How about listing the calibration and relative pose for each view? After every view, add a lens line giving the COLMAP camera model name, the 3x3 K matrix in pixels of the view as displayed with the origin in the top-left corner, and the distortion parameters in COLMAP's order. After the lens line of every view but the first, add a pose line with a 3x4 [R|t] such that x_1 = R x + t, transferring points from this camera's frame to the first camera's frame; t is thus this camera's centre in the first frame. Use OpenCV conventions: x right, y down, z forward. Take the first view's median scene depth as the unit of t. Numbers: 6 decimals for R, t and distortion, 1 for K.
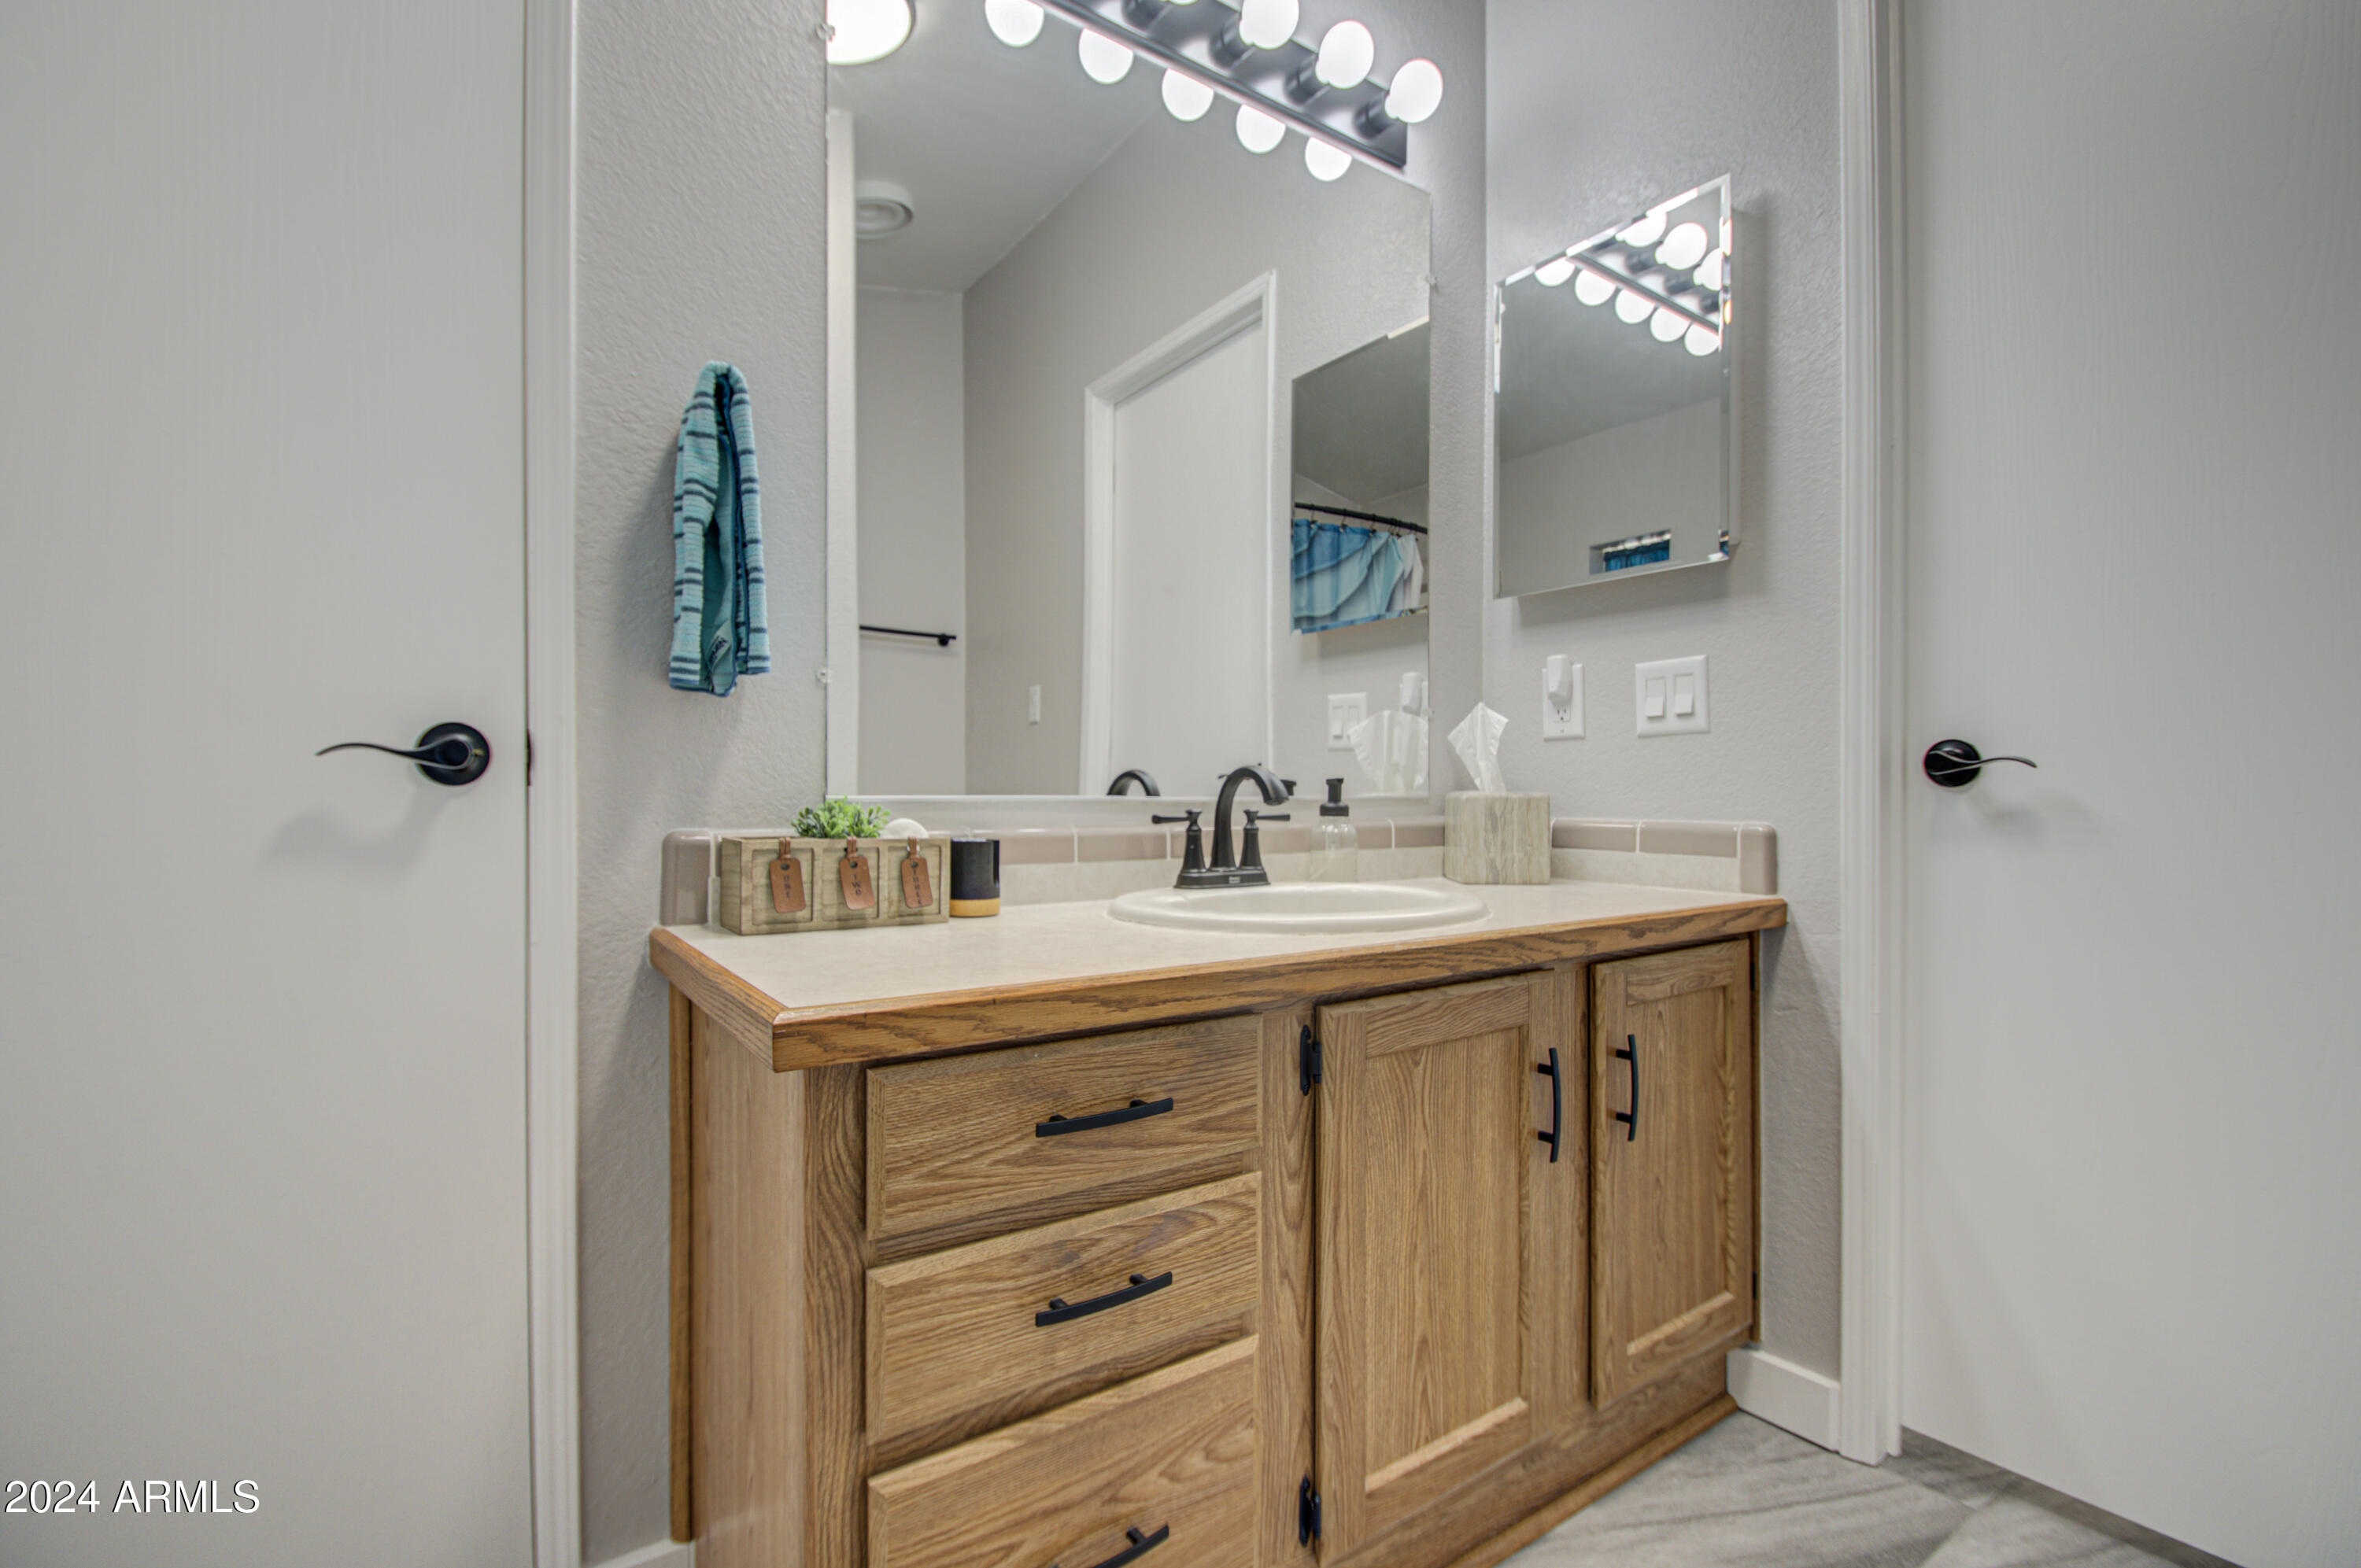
lens RADIAL K [[1054.9, 0, 1180.8], [0, 1054.9, 777.5], [0, 0, 1]] dist [0.015320, -0.000095]
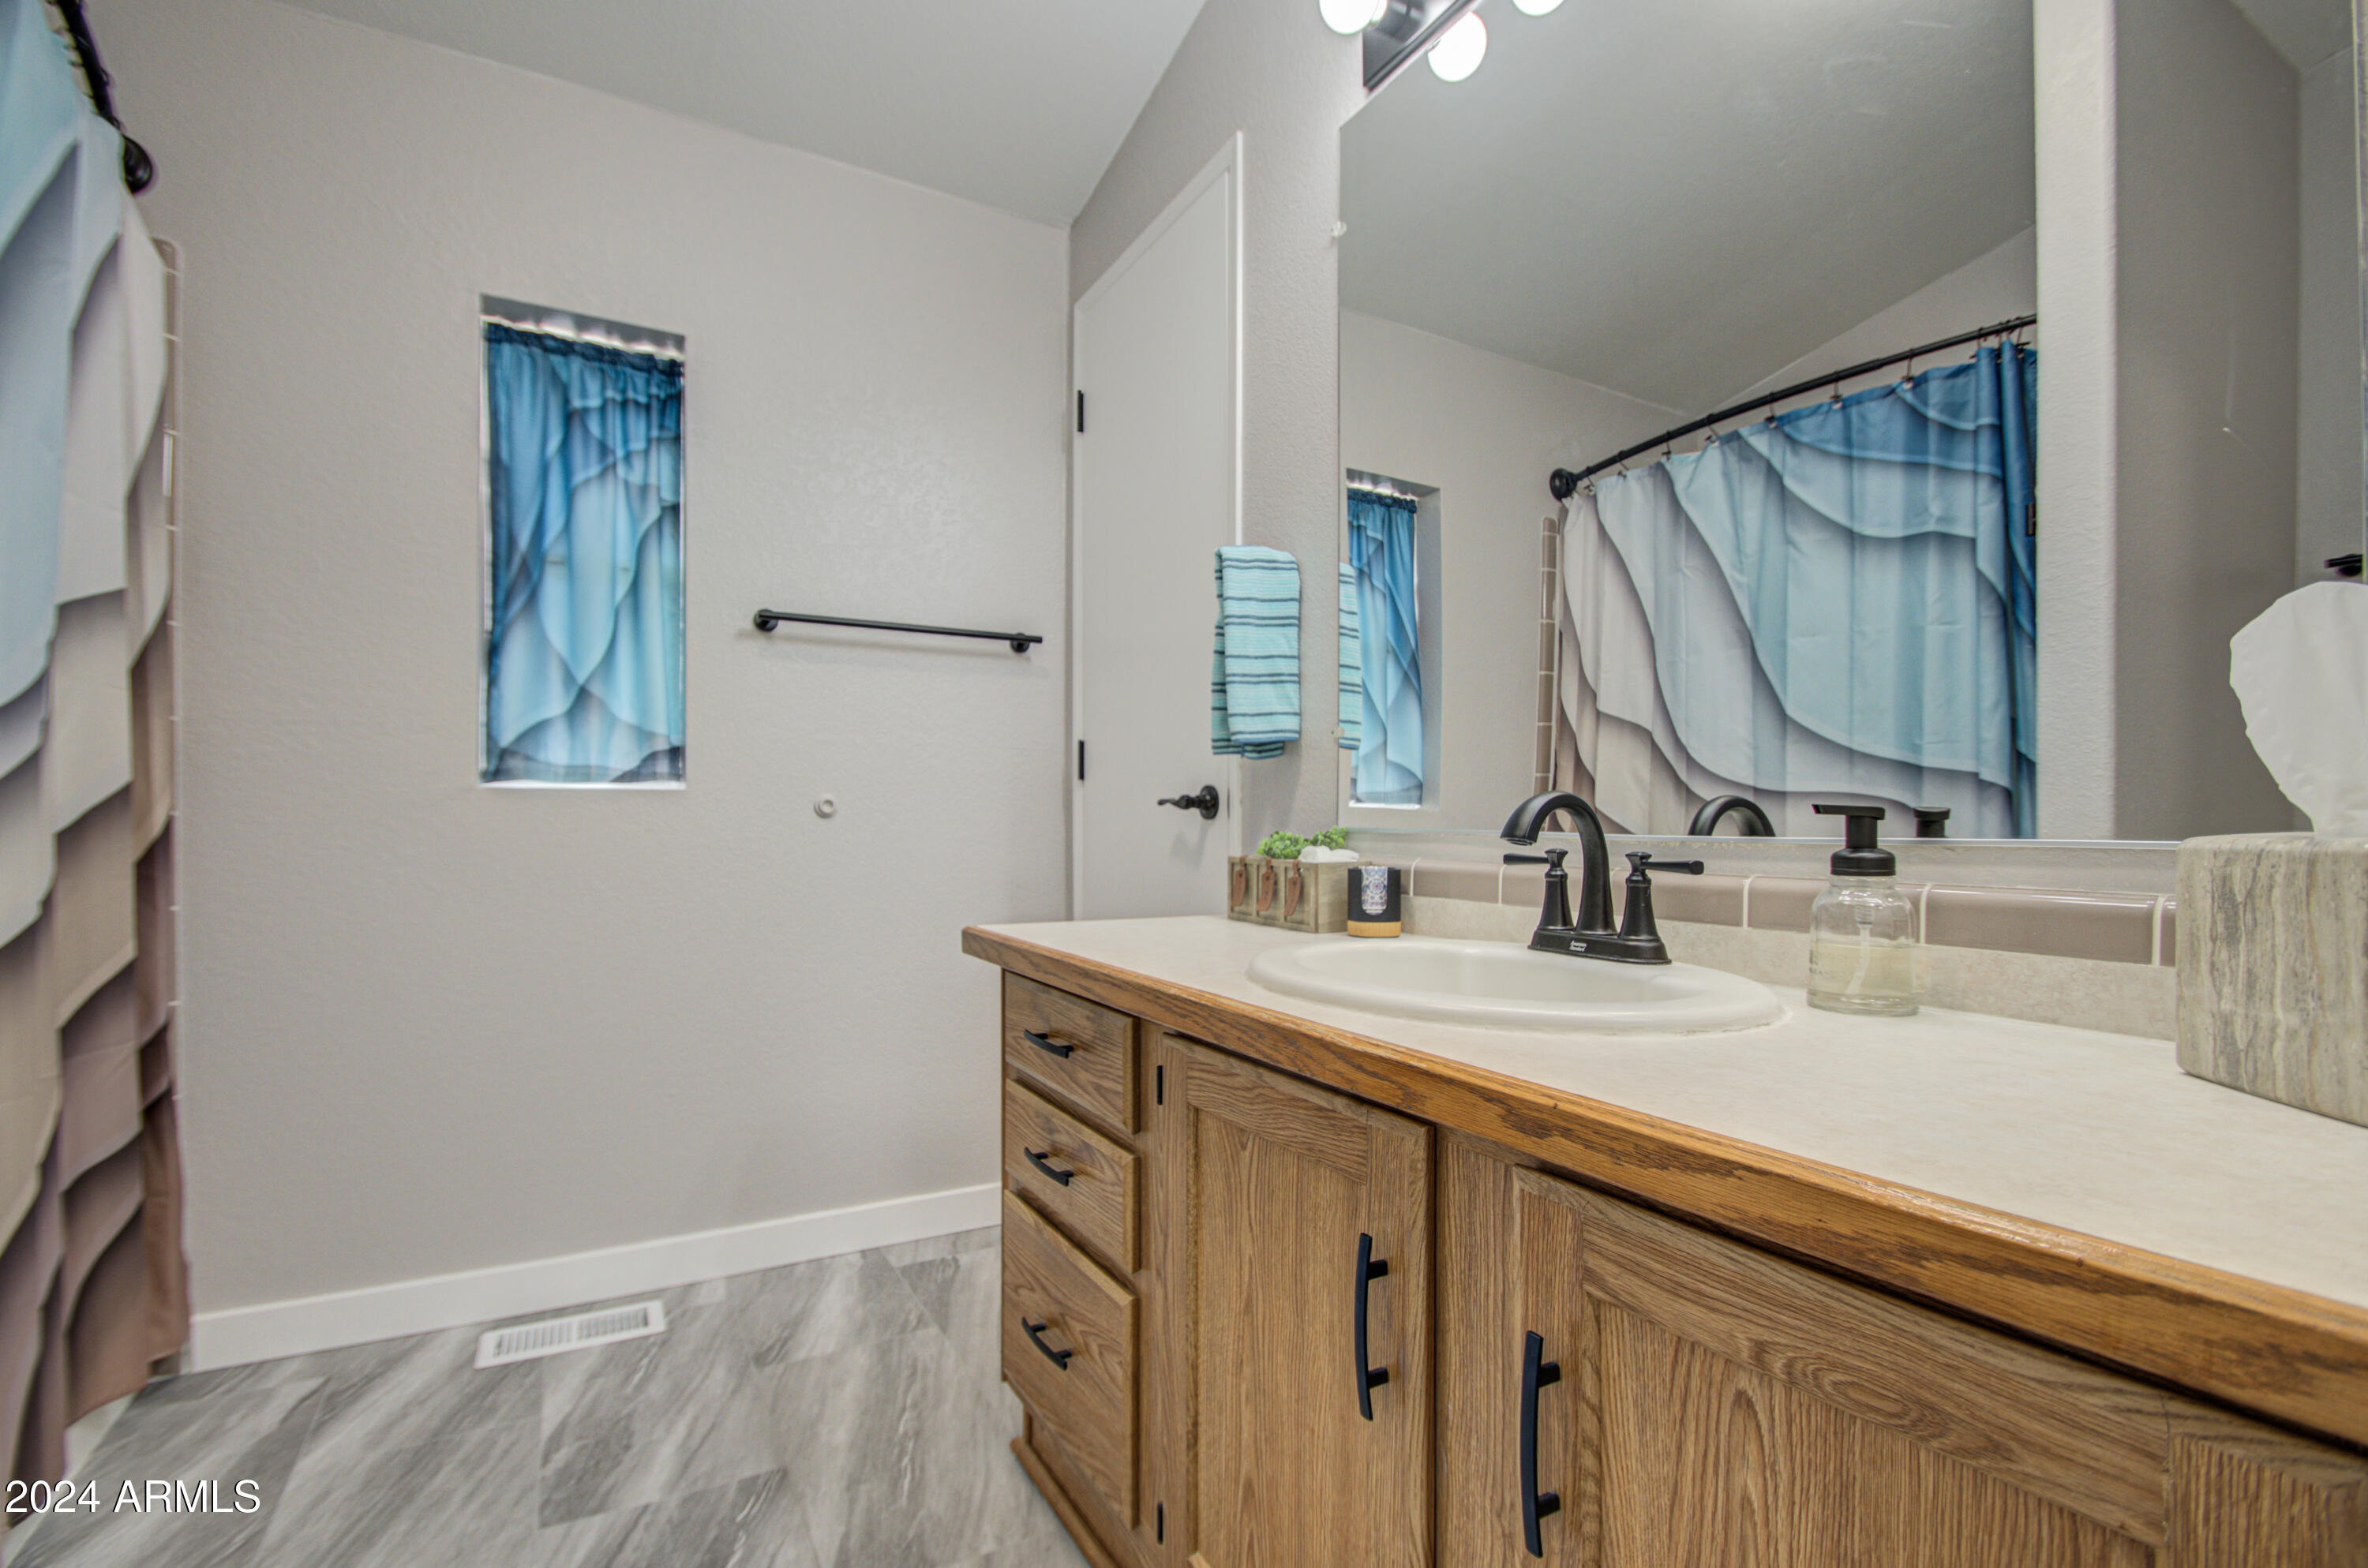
lens RADIAL K [[1040.4, 0, 1188.4], [0, 1040.4, 827.7], [0, 0, 1]] dist [-0.000175, -0.000487]
pose [[-0.080533, 0.002136, -0.996750, 0.734763], [-0.002907, 0.999993, 0.002378, 0.012259], [0.996748, 0.003089, -0.080526, 0.717711]]
